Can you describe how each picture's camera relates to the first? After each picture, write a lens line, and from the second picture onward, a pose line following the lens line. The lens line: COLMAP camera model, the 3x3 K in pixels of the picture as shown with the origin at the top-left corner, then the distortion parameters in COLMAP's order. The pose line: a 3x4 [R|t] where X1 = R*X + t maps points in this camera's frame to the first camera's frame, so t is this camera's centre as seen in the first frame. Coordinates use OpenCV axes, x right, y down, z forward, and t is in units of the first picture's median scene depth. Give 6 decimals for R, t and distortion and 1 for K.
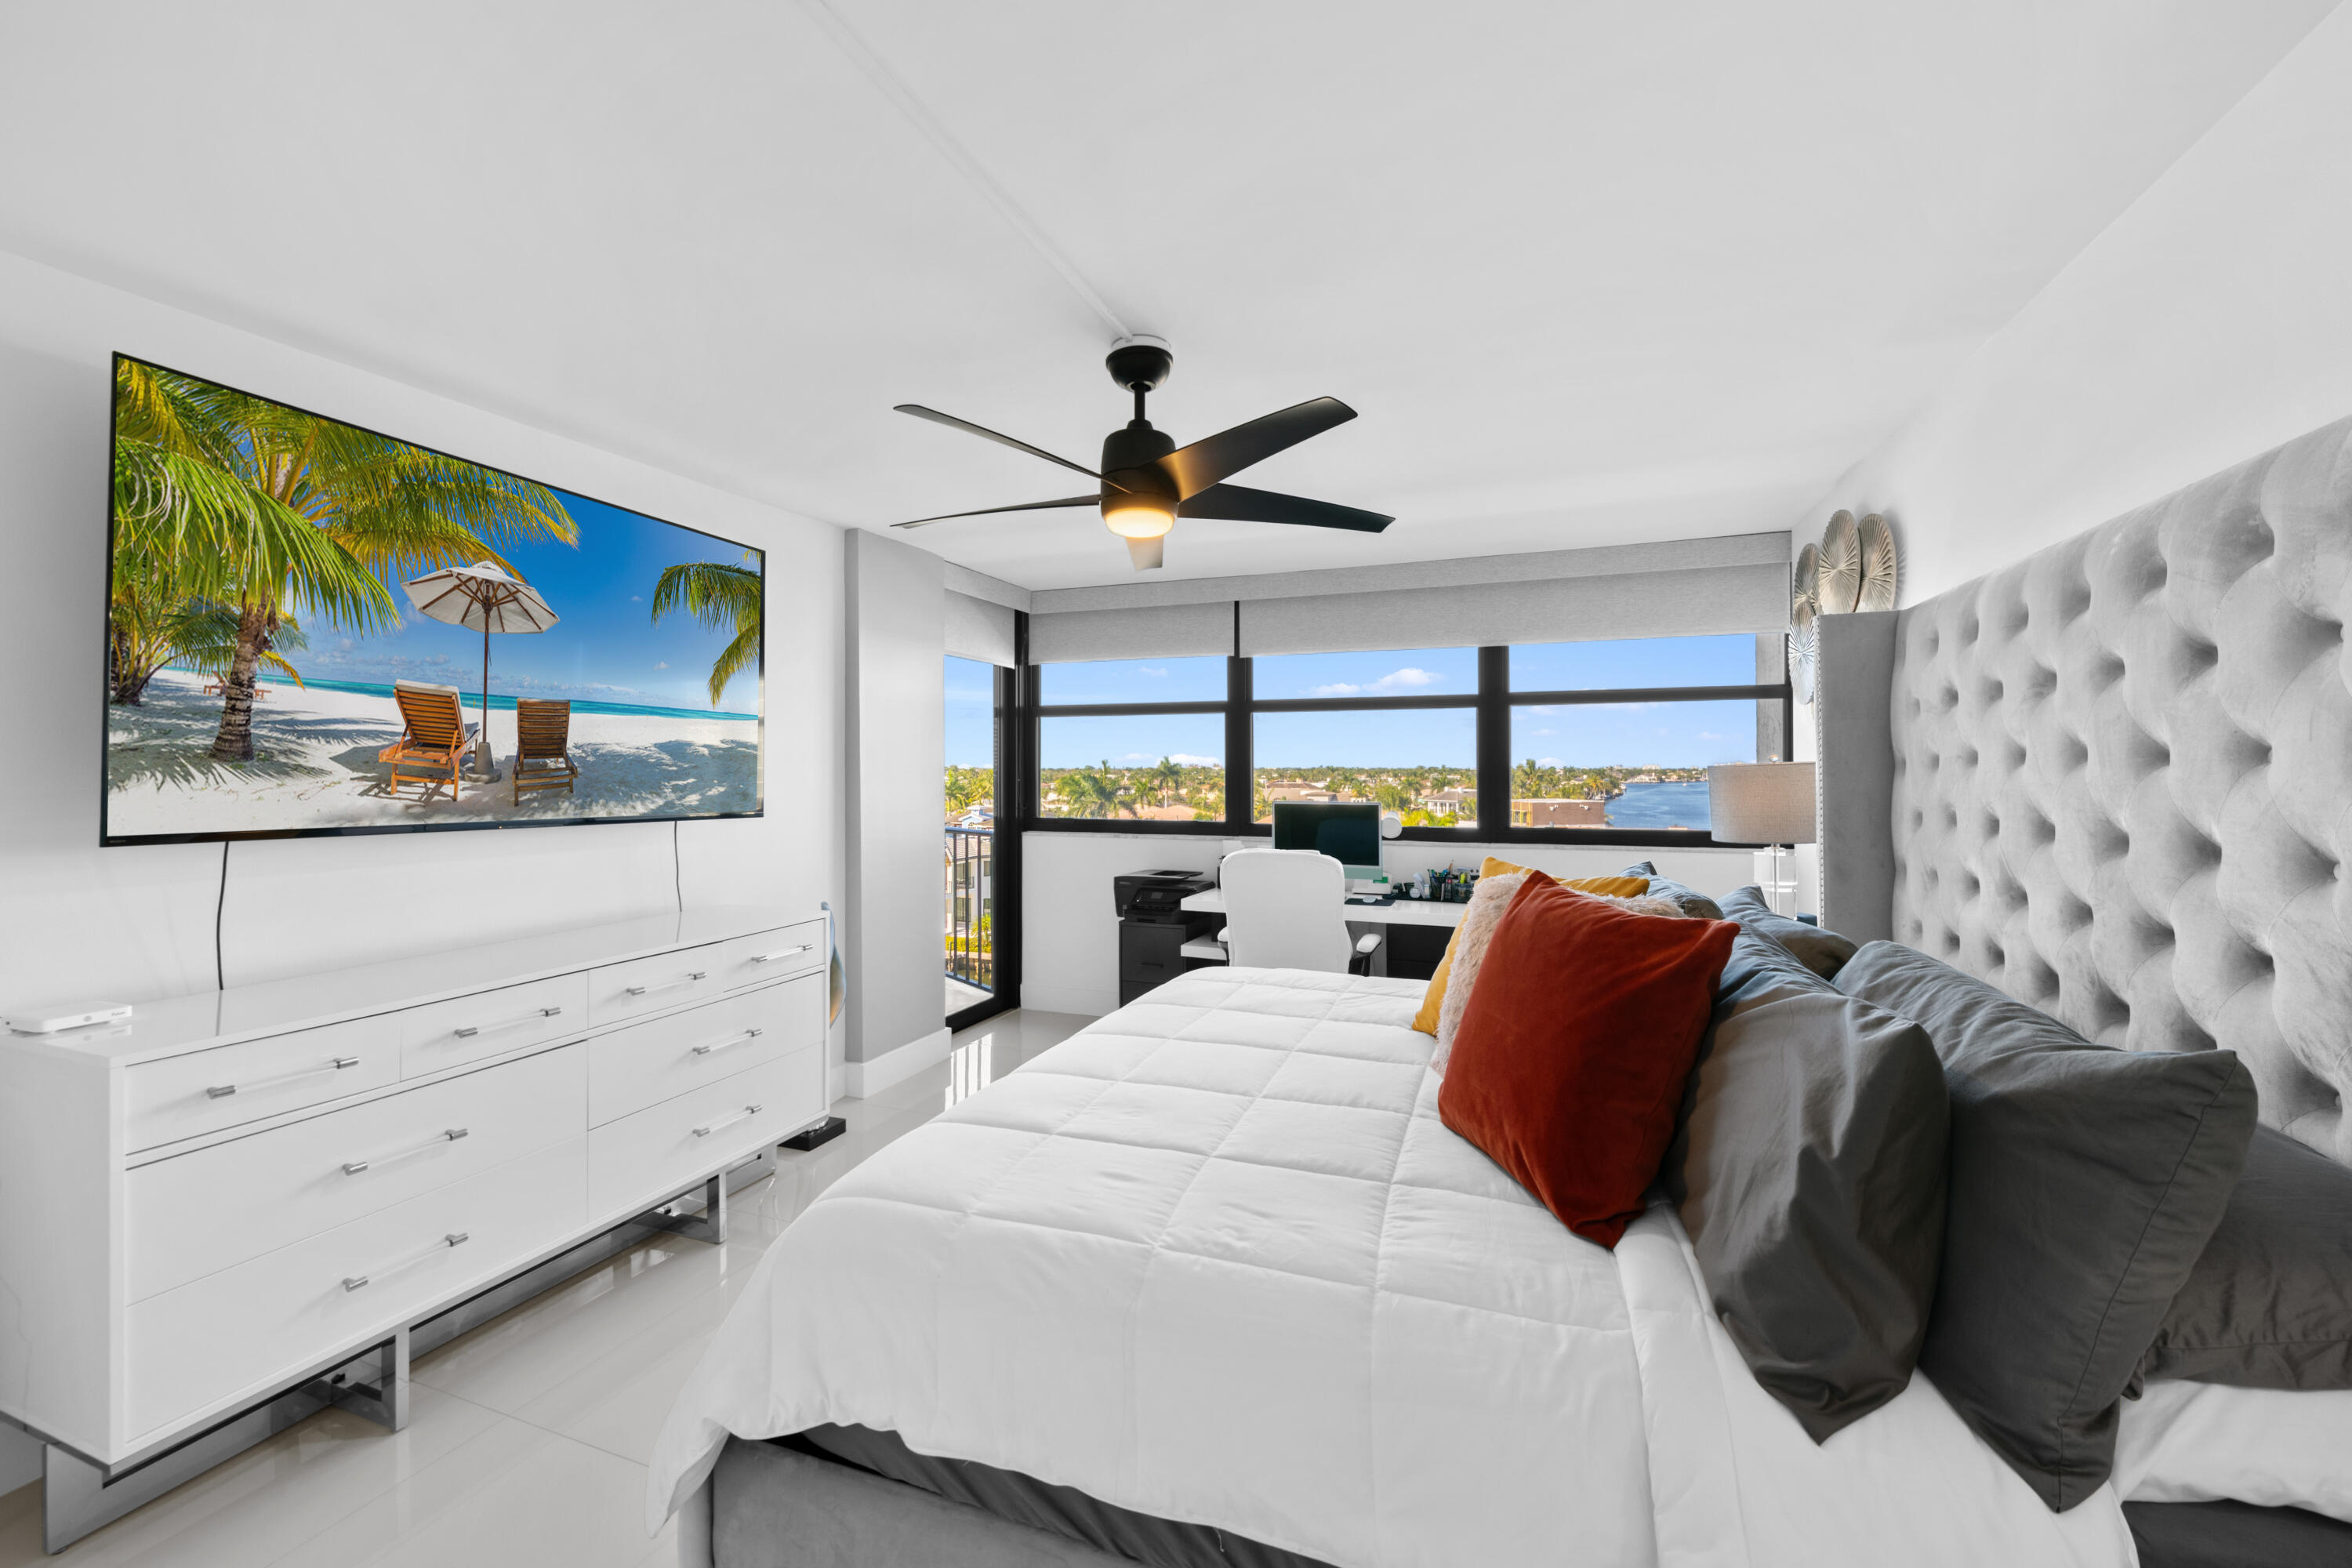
lens RADIAL K [[933.2, 0, 1198.6], [0, 933.2, 776.8], [0, 0, 1]] dist [-0.001020, -0.002340]
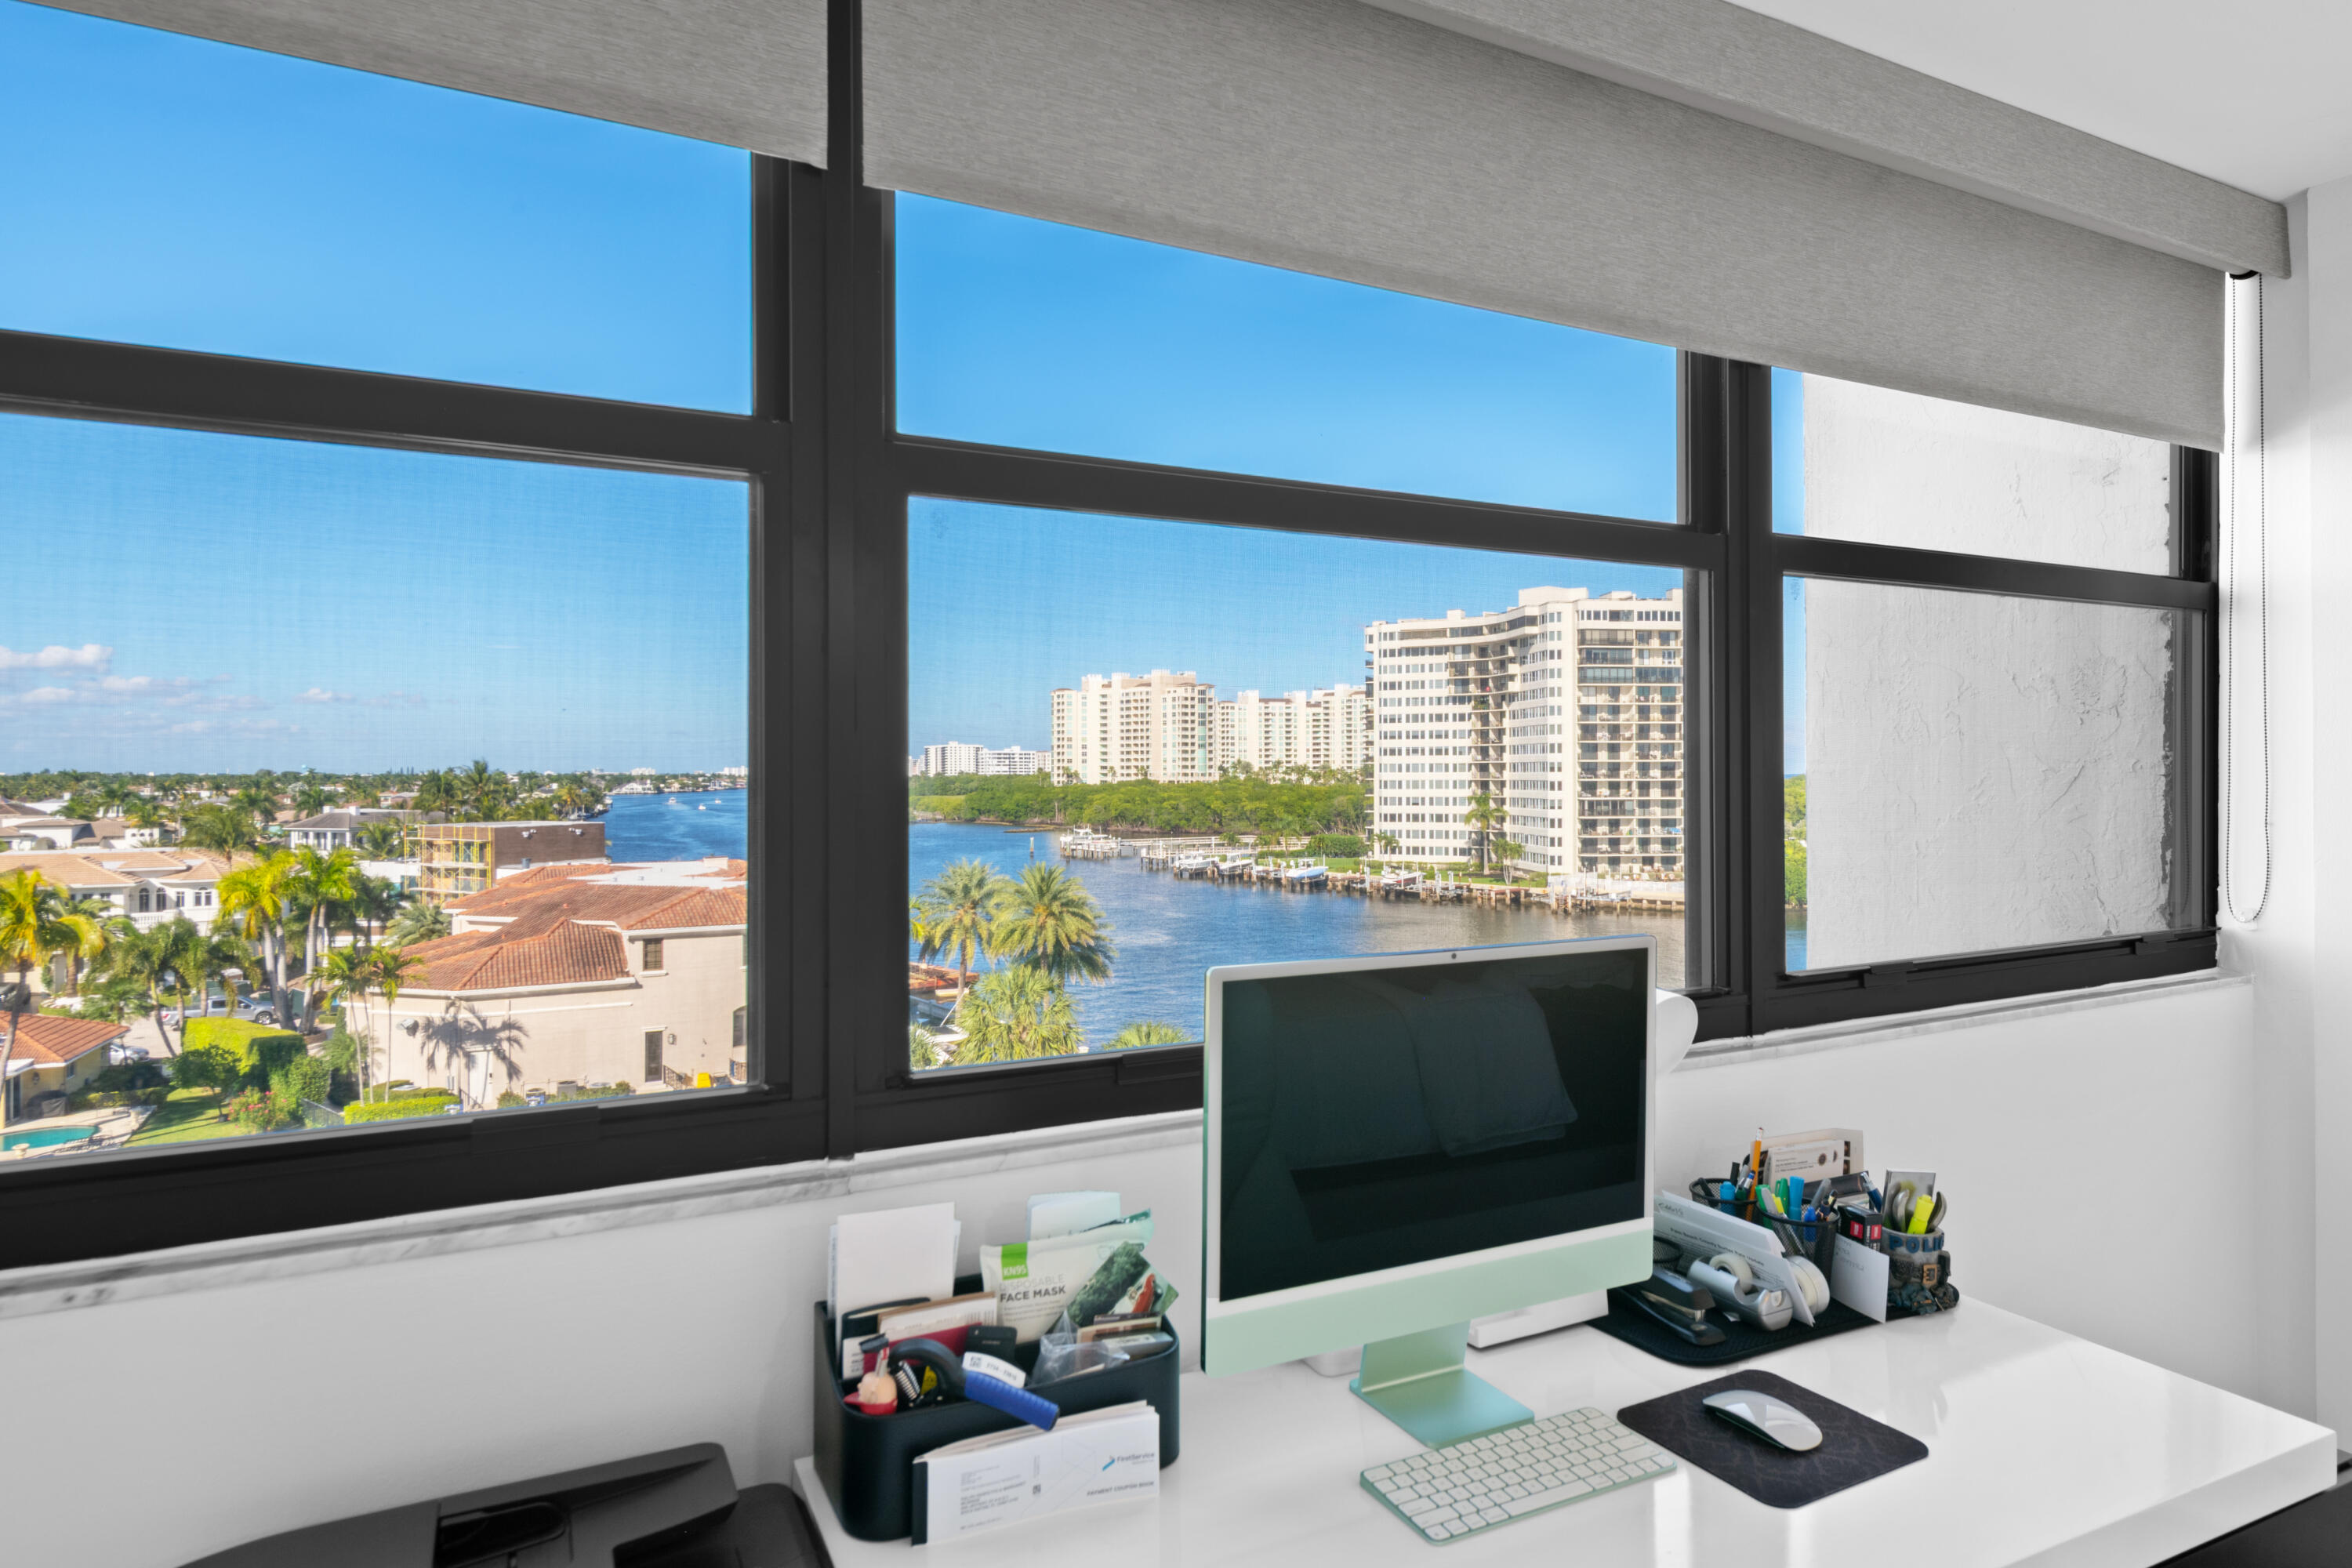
lens RADIAL K [[1338.3, 0, 1176.5], [0, 1338.3, 767.3], [0, 0, 1]] dist [0.012058, -0.002468]
pose [[0.671137, 0.000994, 0.741333, -0.110000], [0.009117, 0.999912, -0.009595, -0.009962], [-0.741277, 0.013198, 0.671069, 0.792227]]
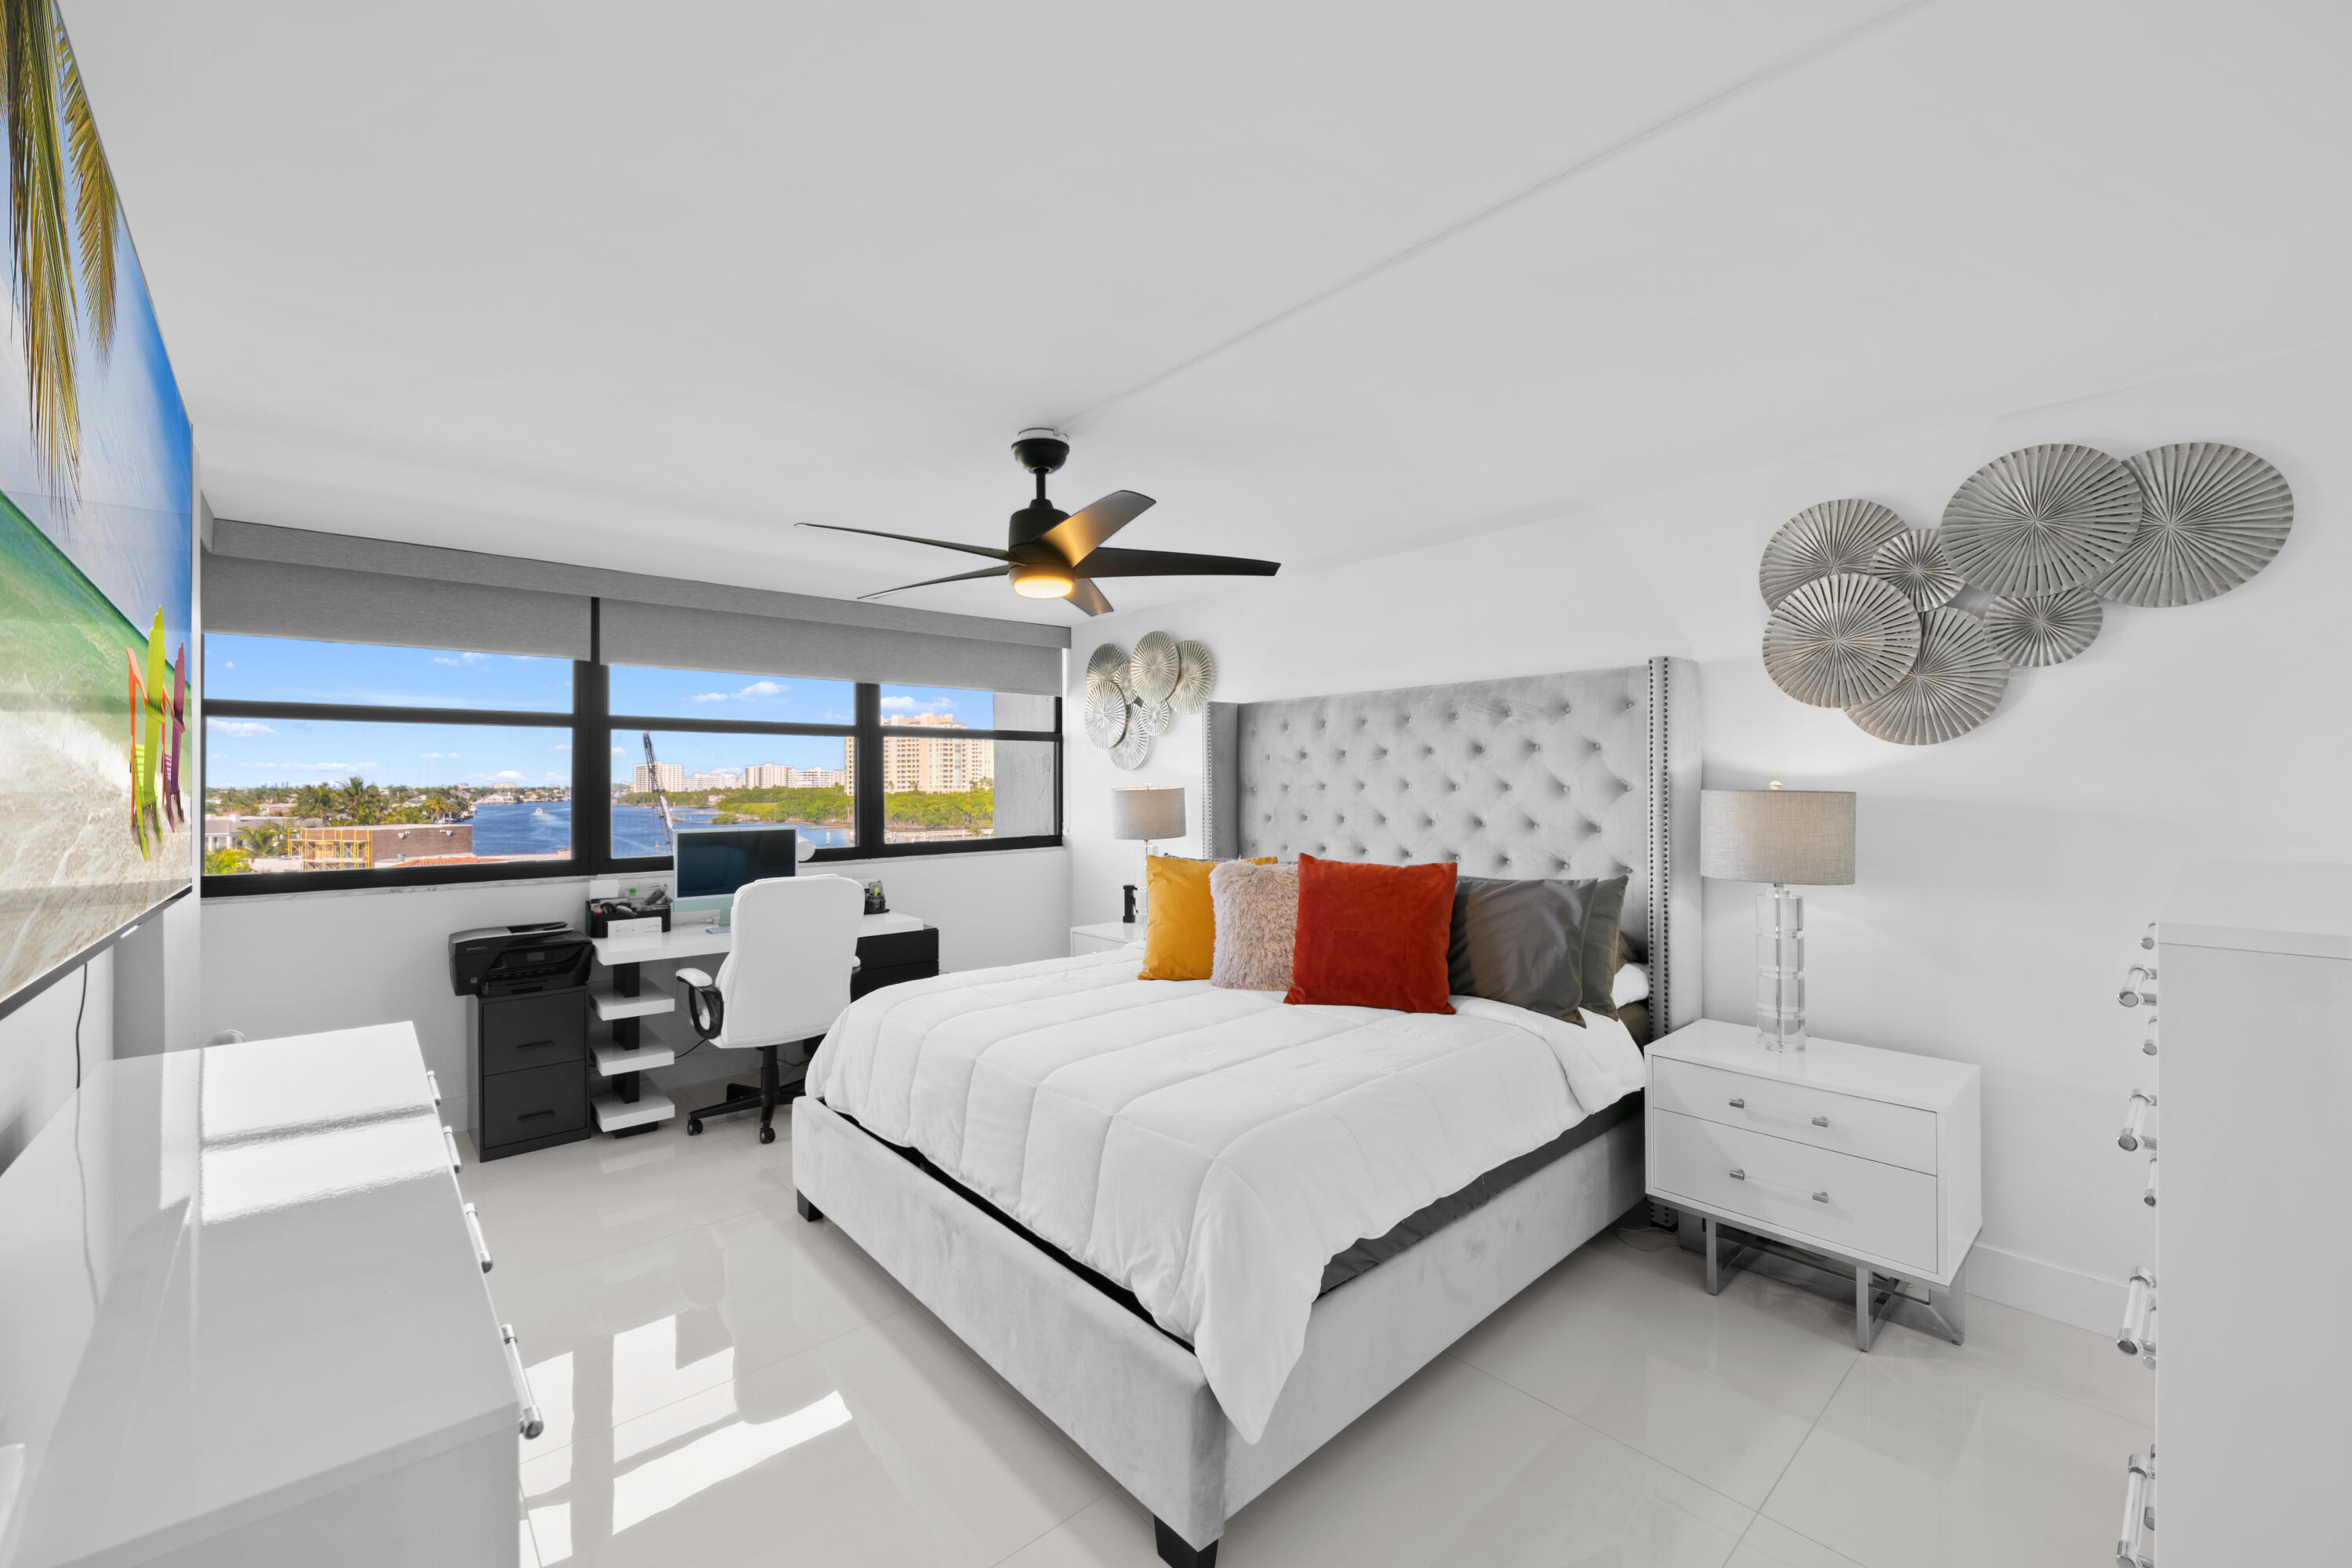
lens RADIAL K [[933.2, 0, 1183.5], [0, 933.2, 775.7], [0, 0, 1]] dist [-0.001020, -0.002340]
pose [[0.465417, 0.005649, 0.885073, -0.465570], [0.012675, 0.999835, -0.013047, -0.008653], [-0.885001, 0.017291, 0.465269, 0.138472]]
